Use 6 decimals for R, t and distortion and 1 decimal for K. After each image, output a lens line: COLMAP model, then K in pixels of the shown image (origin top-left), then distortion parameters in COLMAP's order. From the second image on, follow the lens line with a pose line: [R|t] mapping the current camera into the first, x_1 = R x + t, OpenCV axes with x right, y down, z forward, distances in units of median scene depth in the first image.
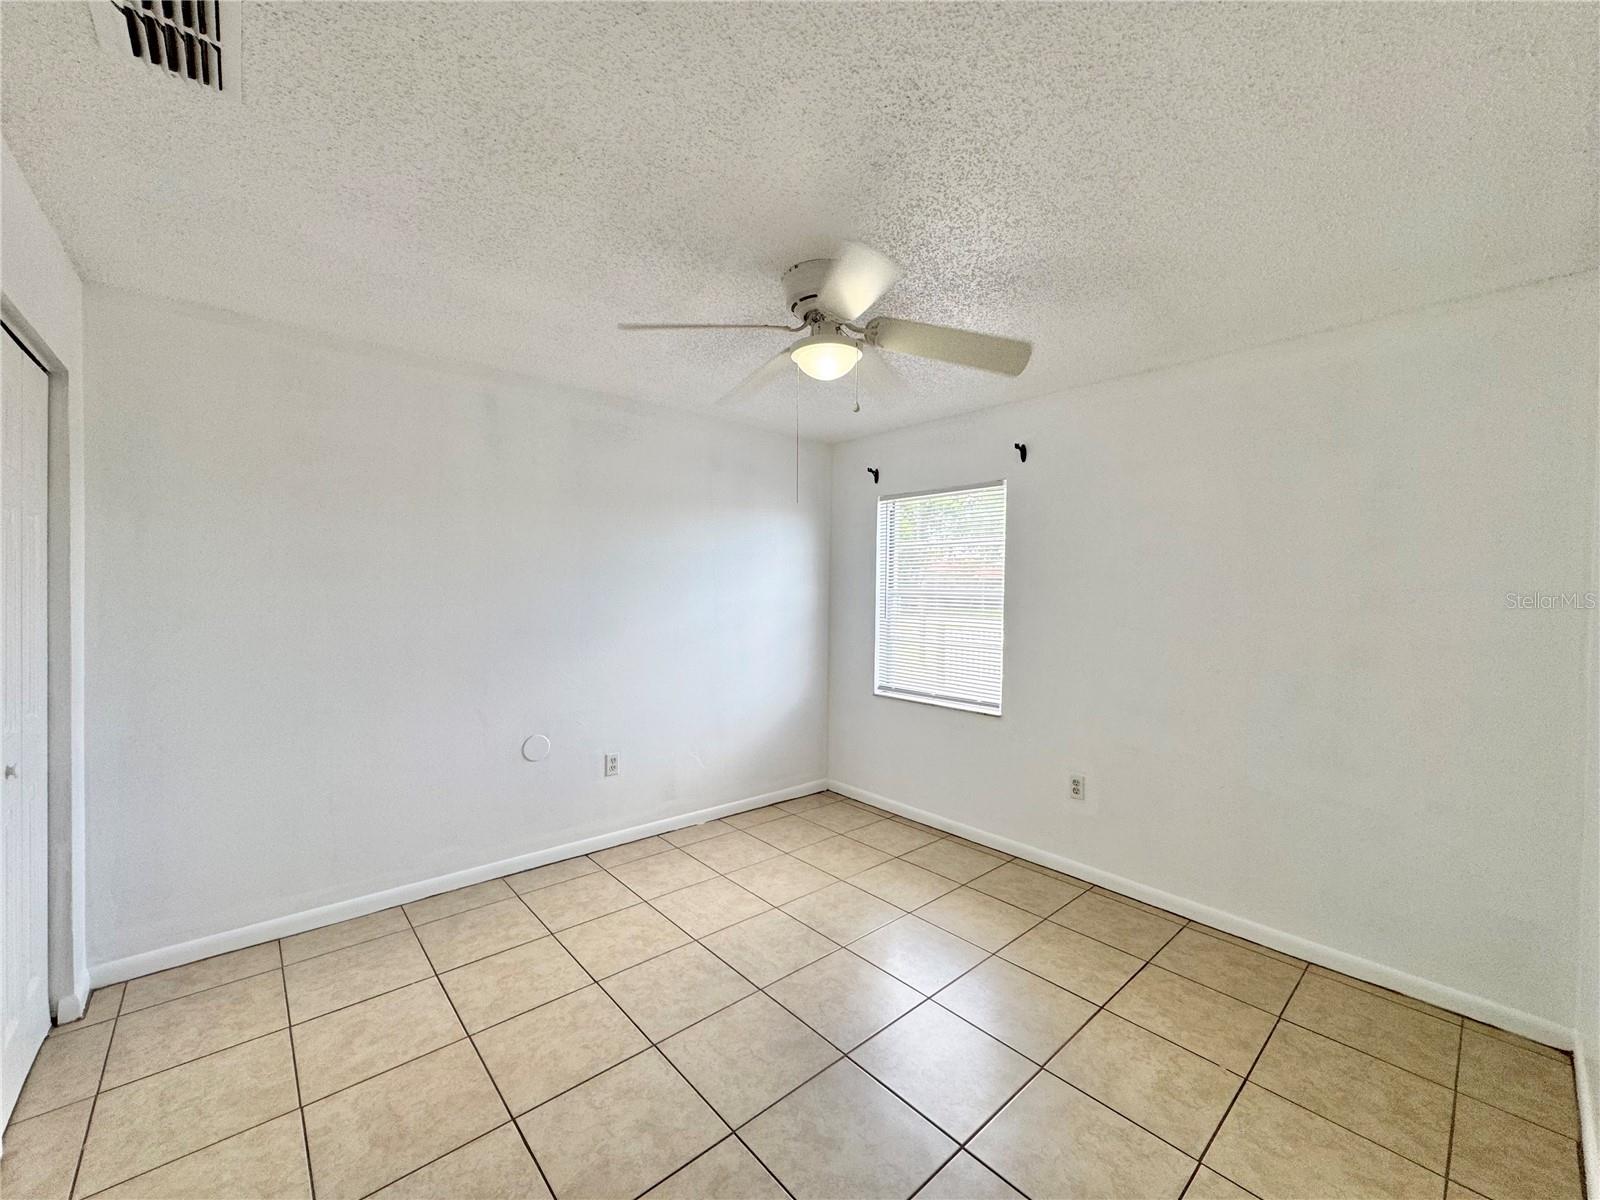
lens RADIAL K [[634.7, 0, 796.1], [0, 634.7, 592.7], [0, 0, 1]] dist [-0.003634, -0.001082]
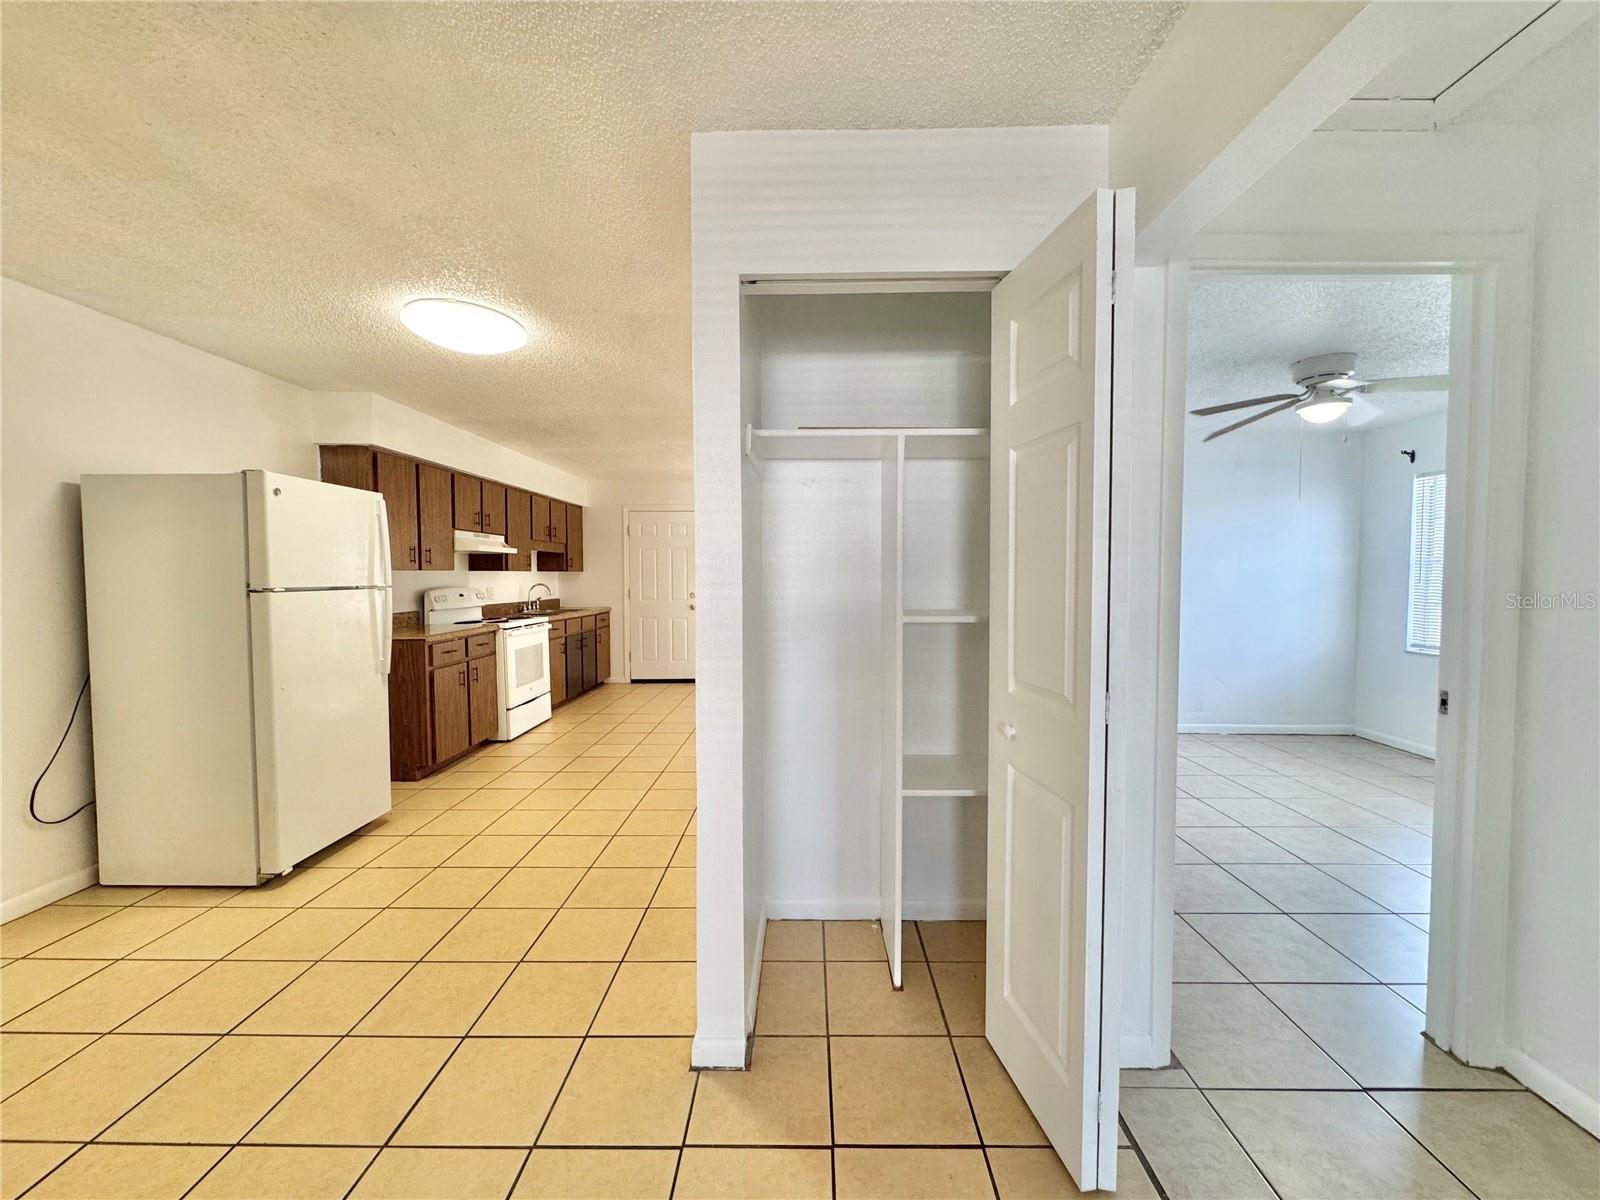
lens RADIAL K [[634.7, 0, 800.6], [0, 634.7, 597.0], [0, 0, 1]] dist [-0.003634, -0.001082]
pose [[0.744737, 0.018362, -0.667106, 0.106564], [-0.000042, 0.999623, 0.027468, 0.052024], [0.667358, -0.020429, 0.744457, -0.856051]]
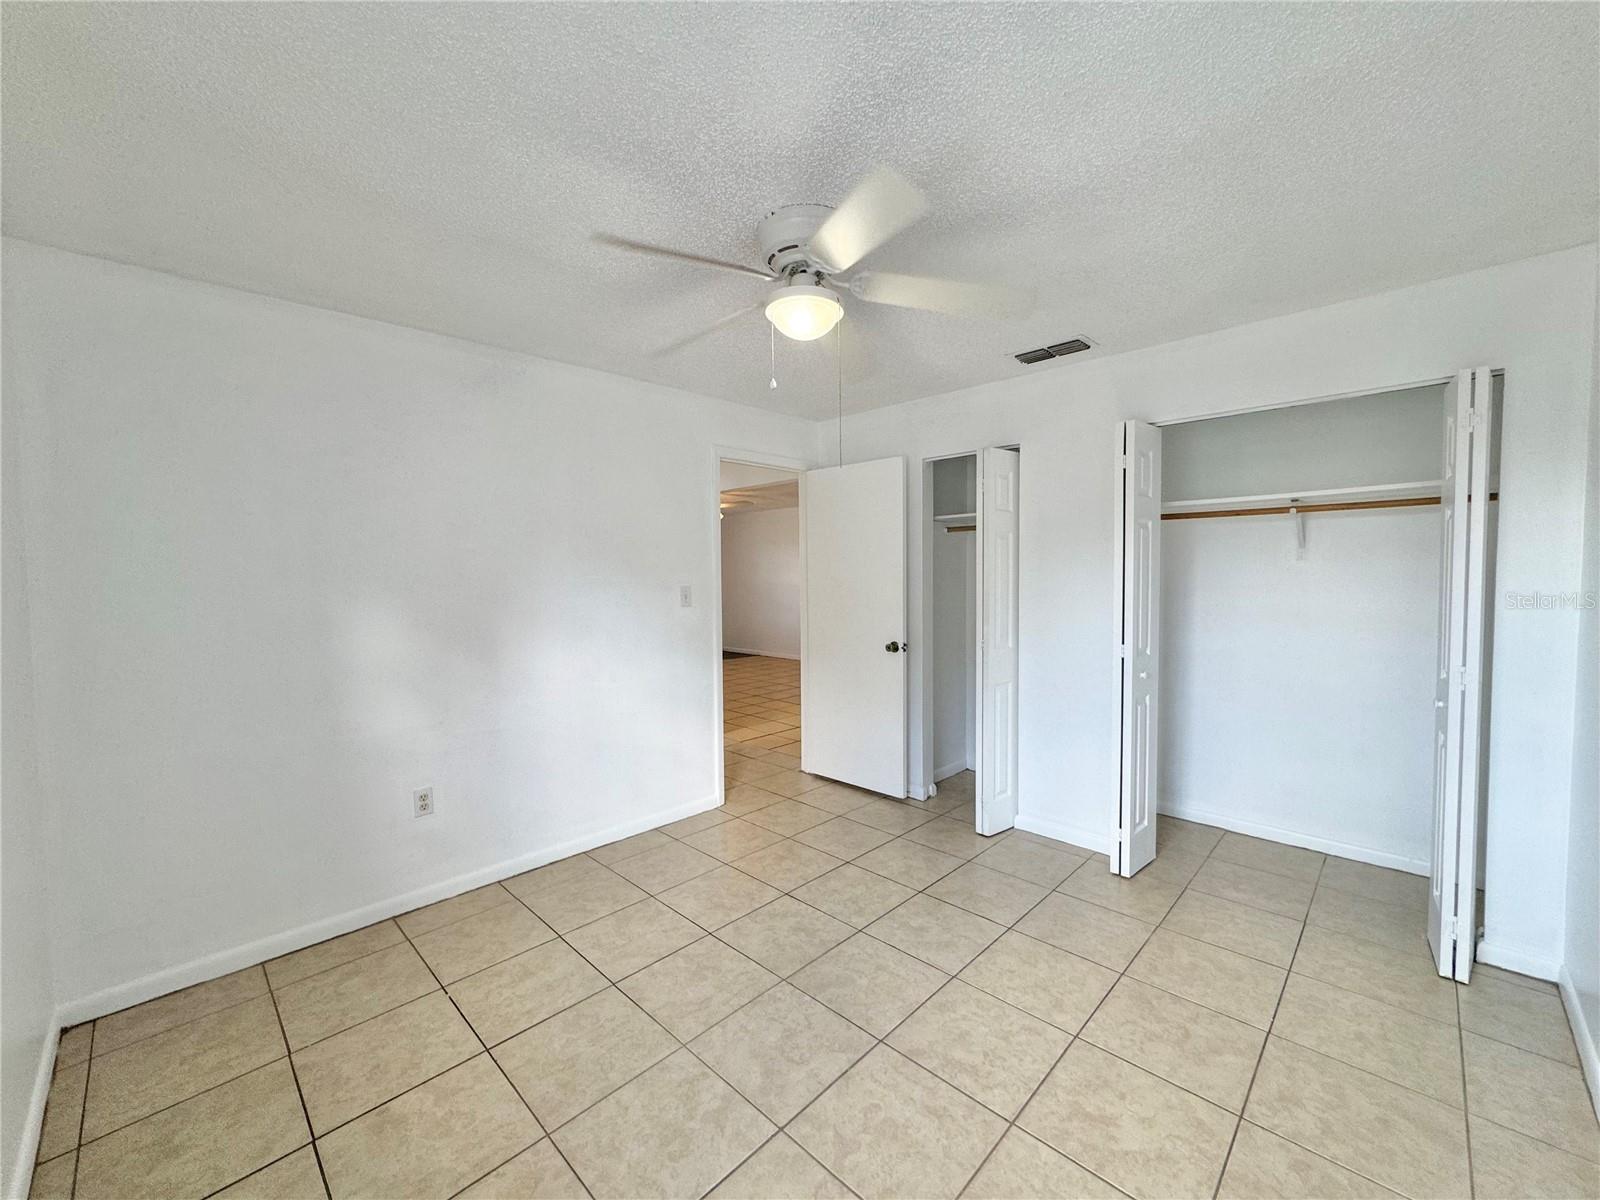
lens RADIAL K [[634.7, 0, 798.9], [0, 634.7, 601.3], [0, 0, 1]] dist [-0.003634, -0.001082]
pose [[-0.997463, 0.001975, -0.071157, 0.095314], [-0.001818, 0.998583, 0.053193, -0.006564], [0.071161, 0.053187, -0.996046, 1.523803]]
